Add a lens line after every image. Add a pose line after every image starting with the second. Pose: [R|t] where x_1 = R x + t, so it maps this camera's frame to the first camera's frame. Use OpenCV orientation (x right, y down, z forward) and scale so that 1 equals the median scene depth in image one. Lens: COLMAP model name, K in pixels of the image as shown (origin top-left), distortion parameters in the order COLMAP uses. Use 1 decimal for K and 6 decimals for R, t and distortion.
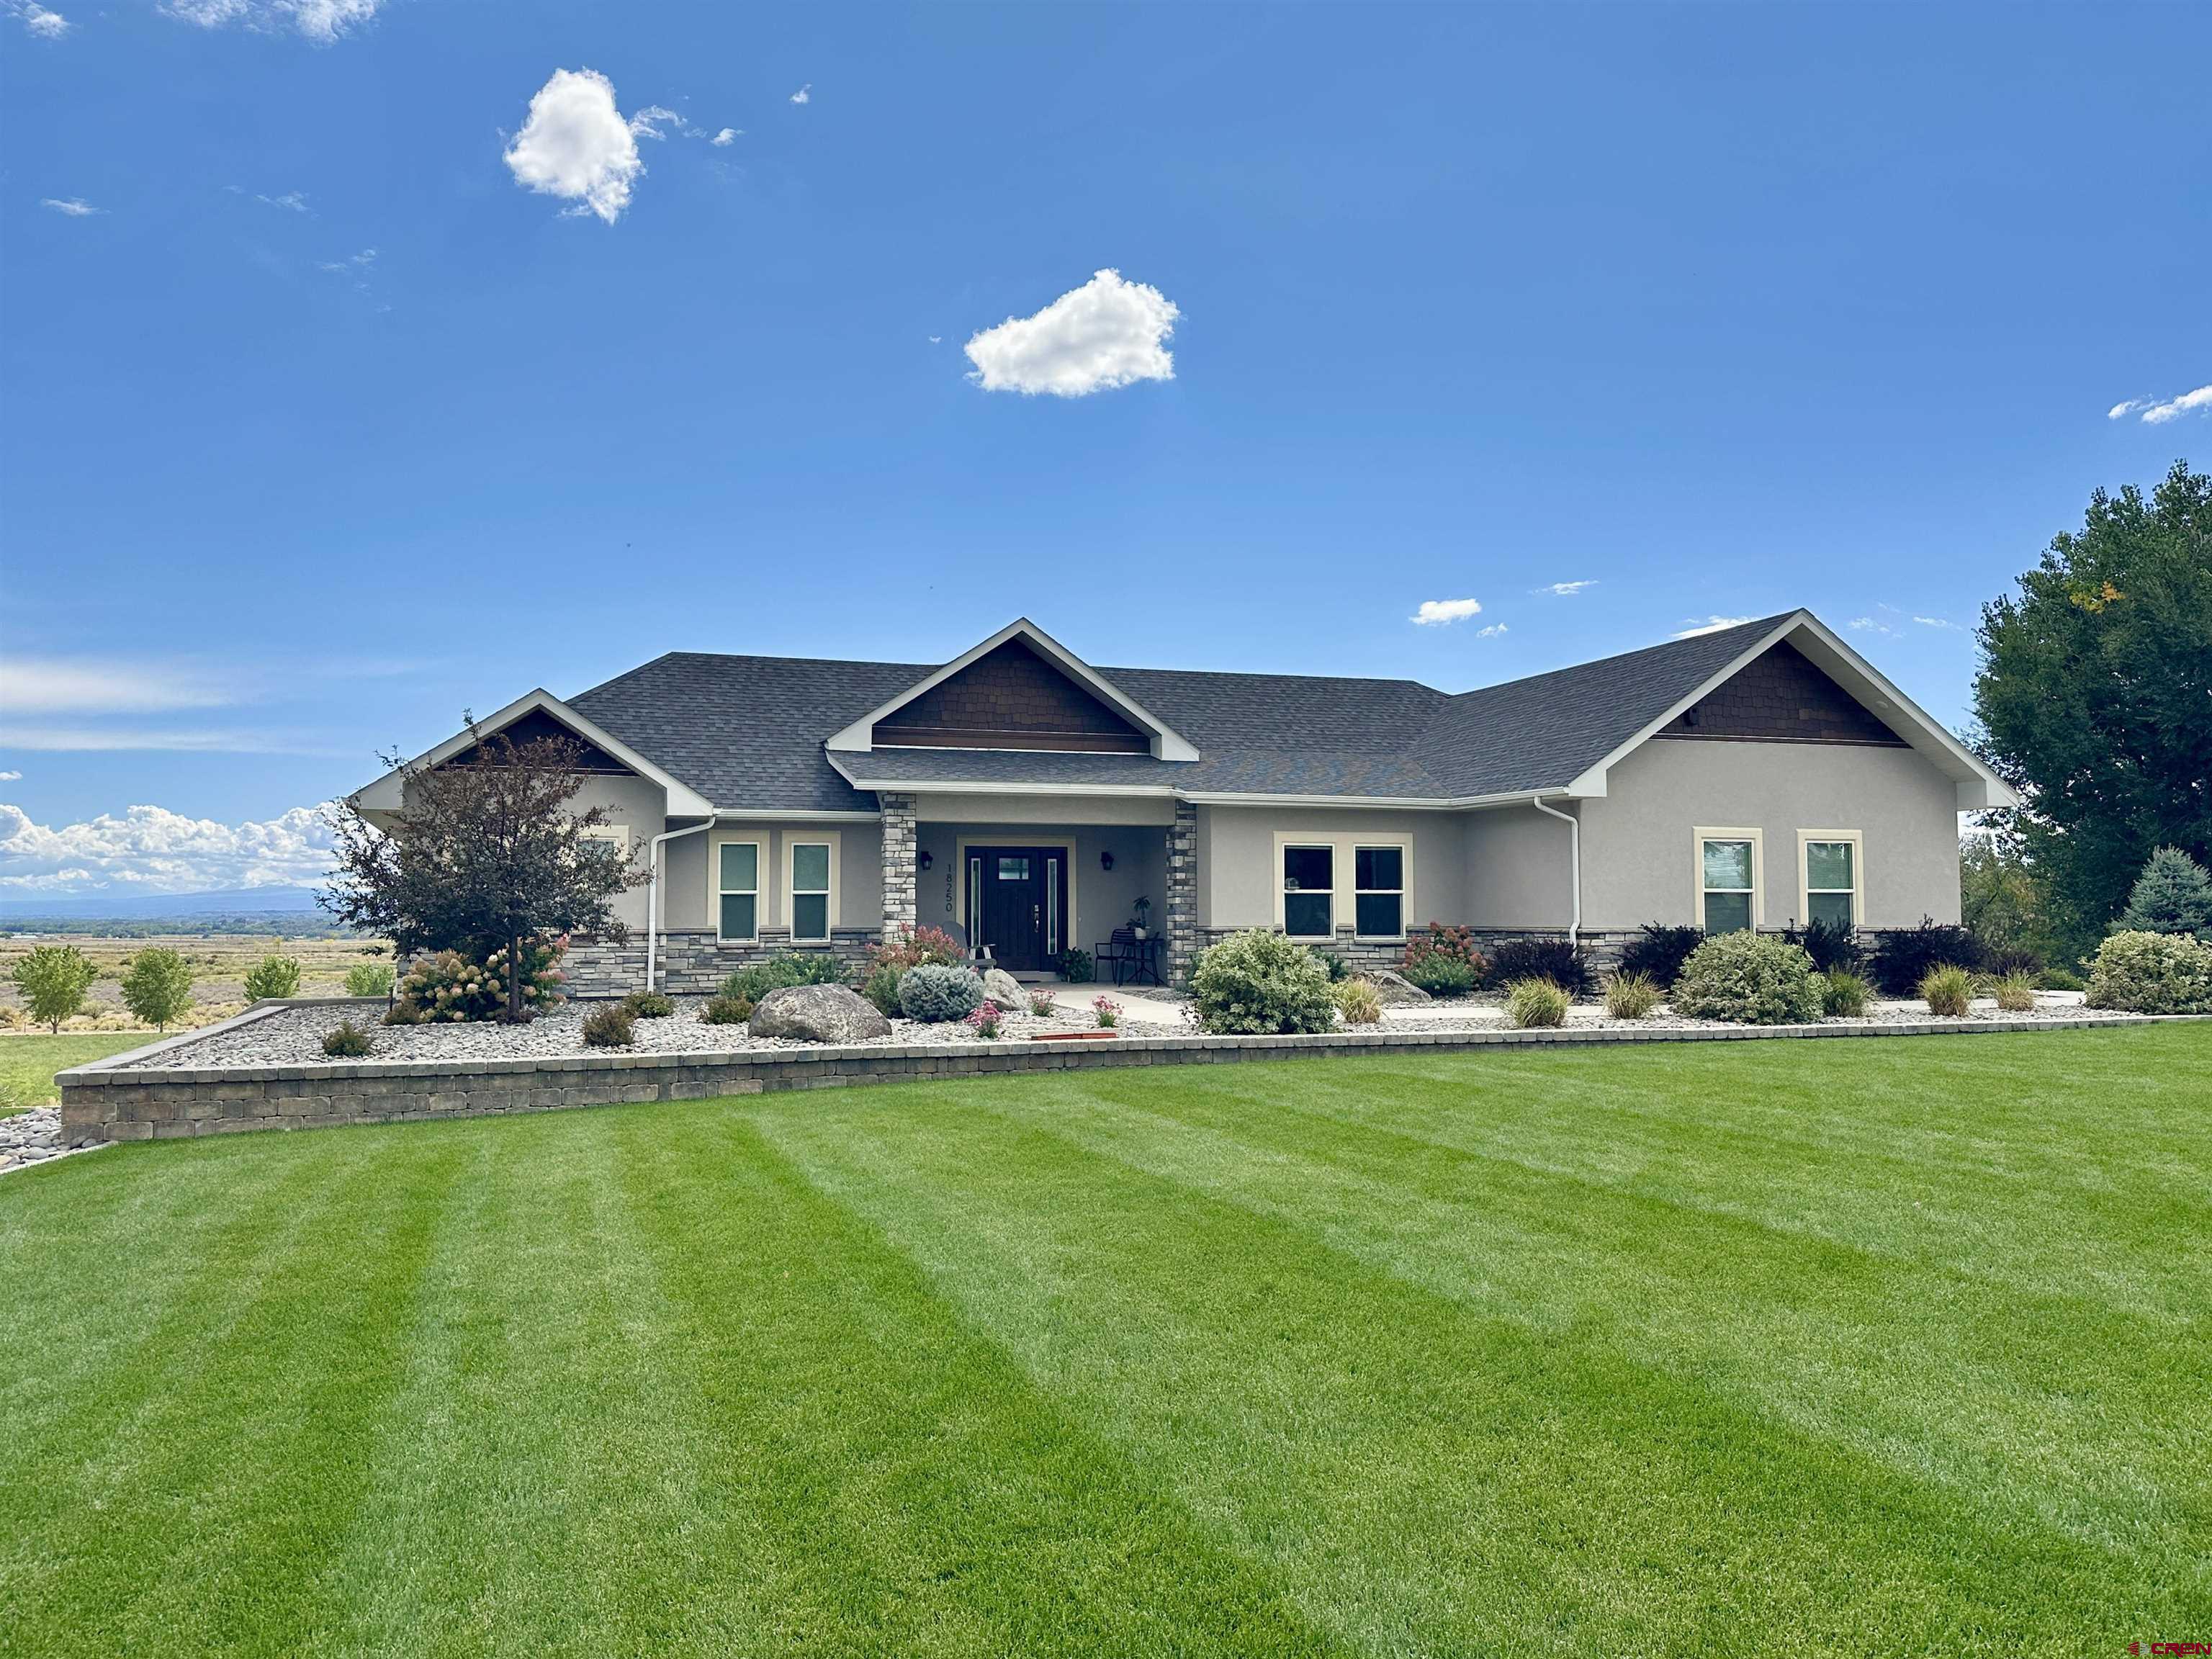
lens RADIAL K [[1663.9, 0, 1102.3], [0, 1663.9, 823.8], [0, 0, 1]] dist [0.050758, -0.003836]
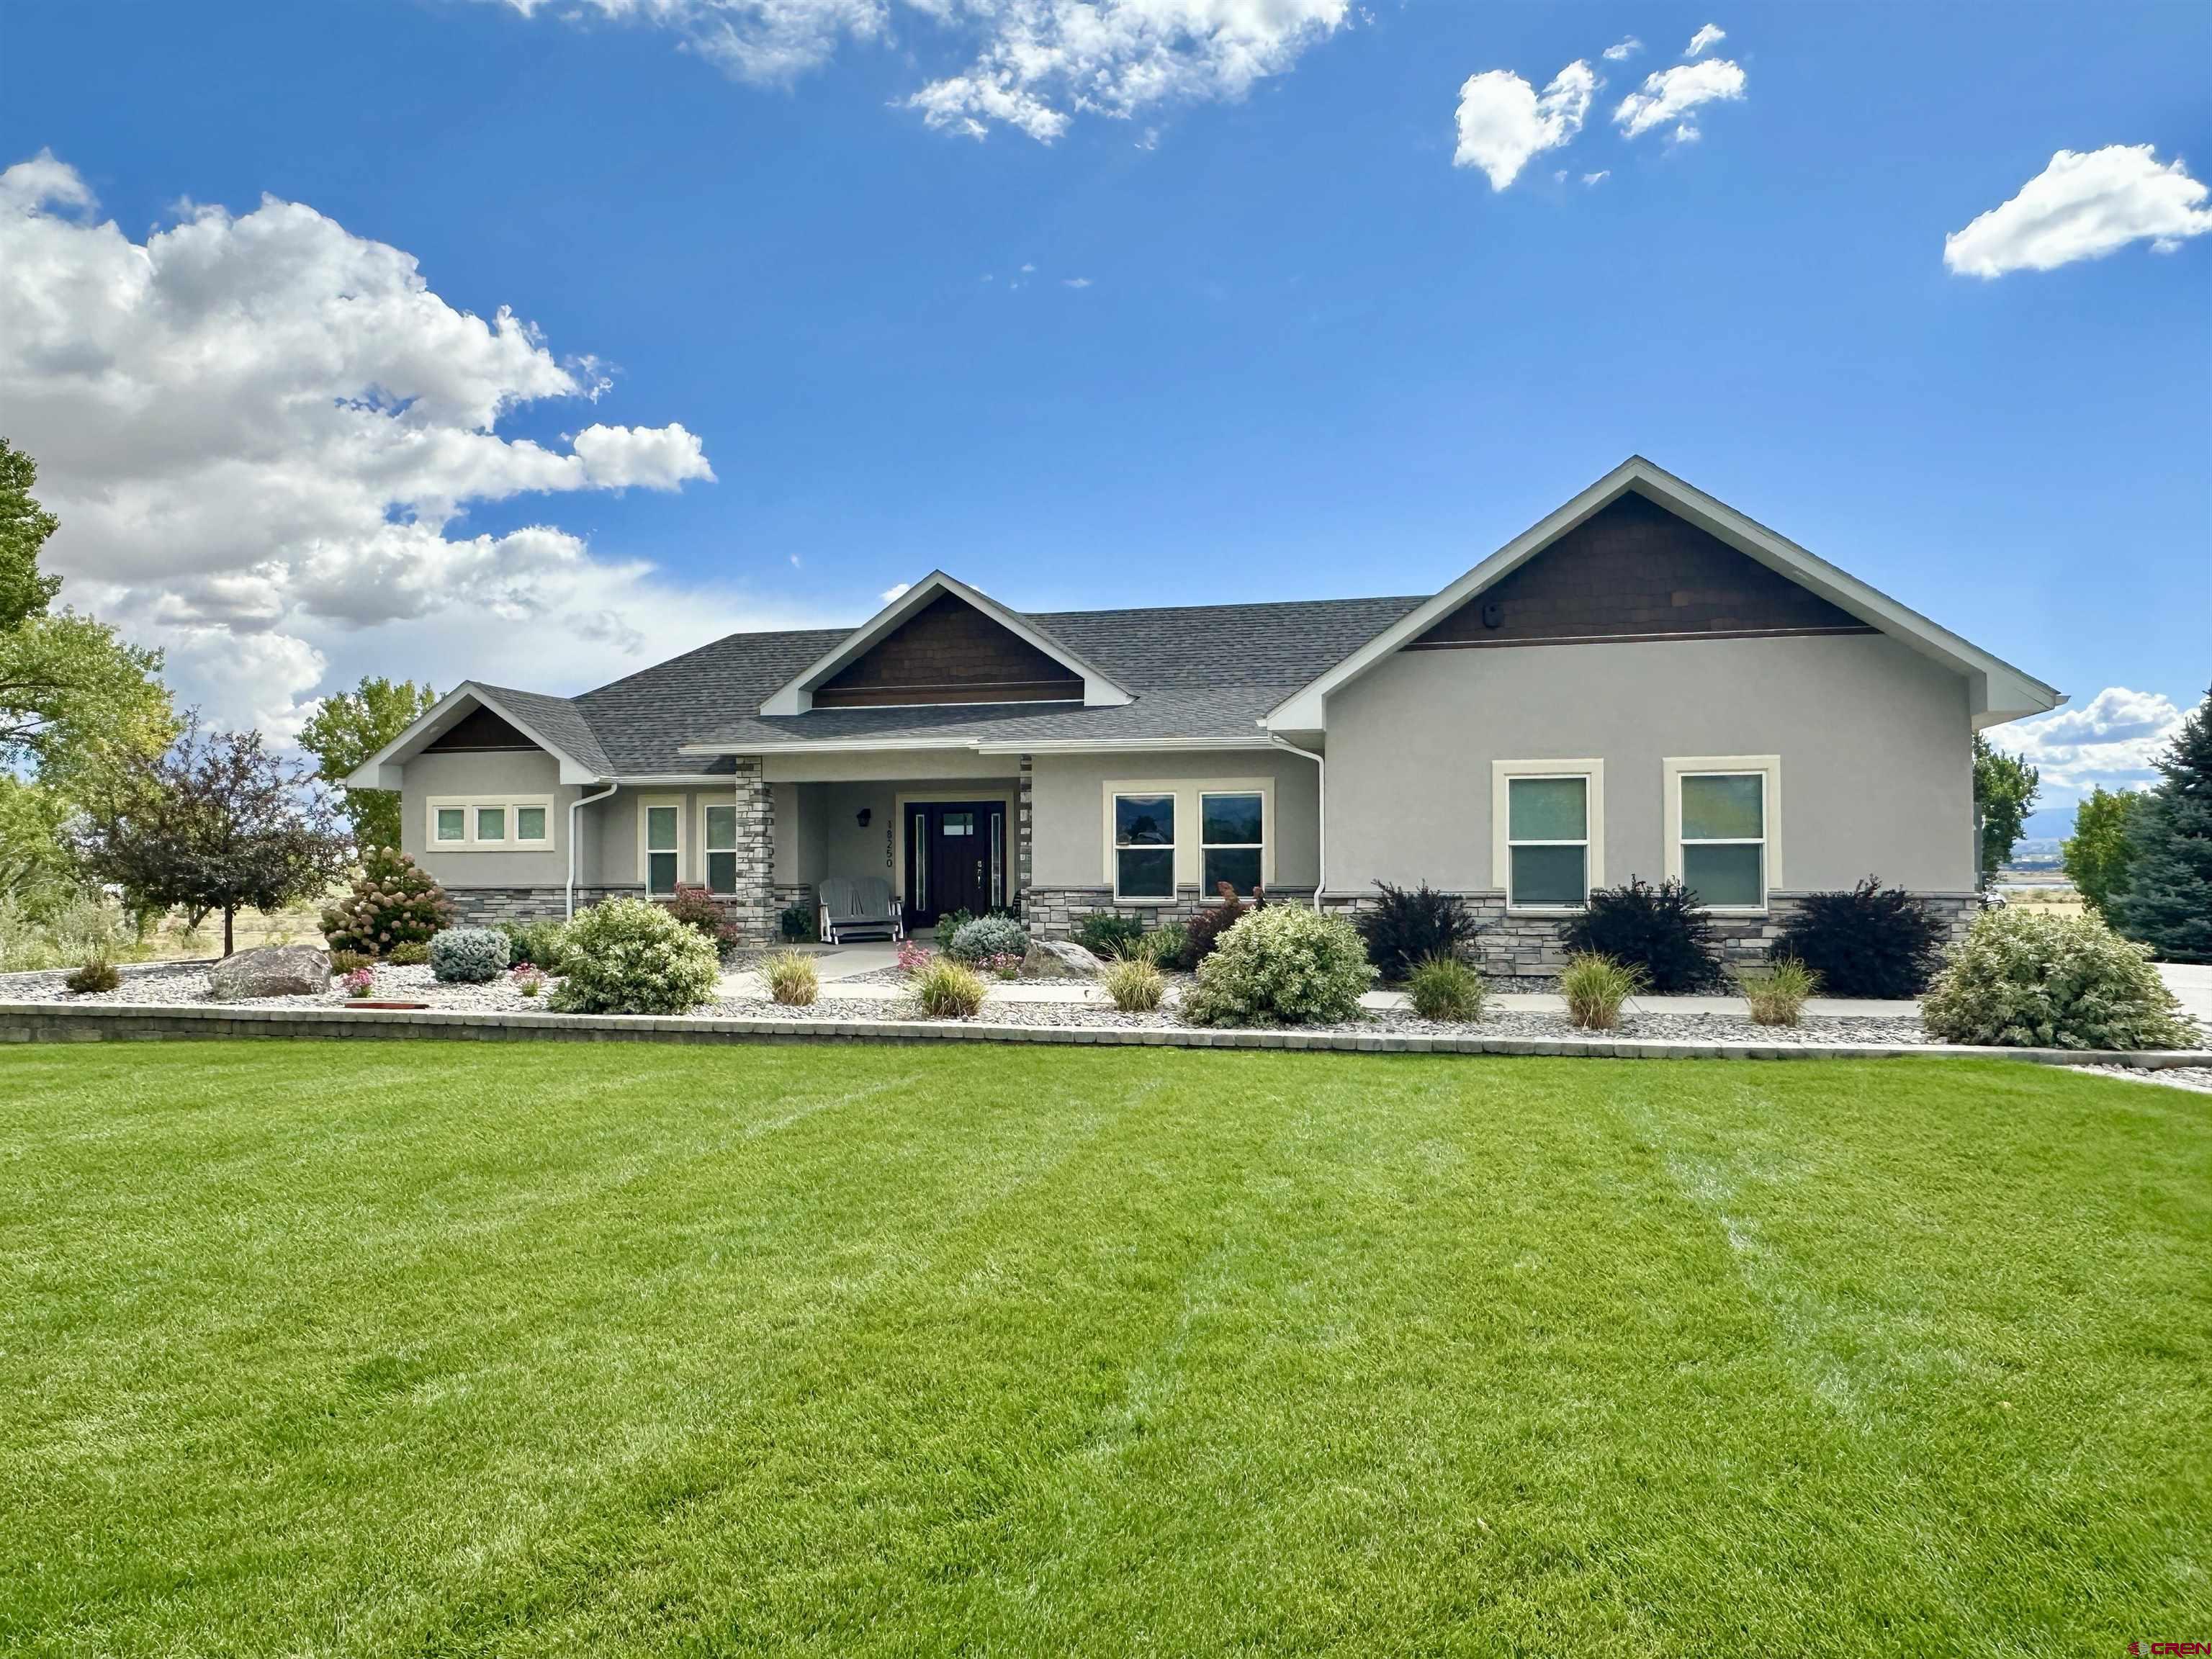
lens RADIAL K [[1522.9, 0, 1106.0], [0, 1522.9, 826.6], [0, 0, 1]] dist [0.002108, -0.004761]
pose [[0.843592, -0.012681, -0.536835, 0.564676], [0.033387, 0.999026, 0.028867, 0.005696], [0.535946, -0.042276, 0.843193, 0.310711]]
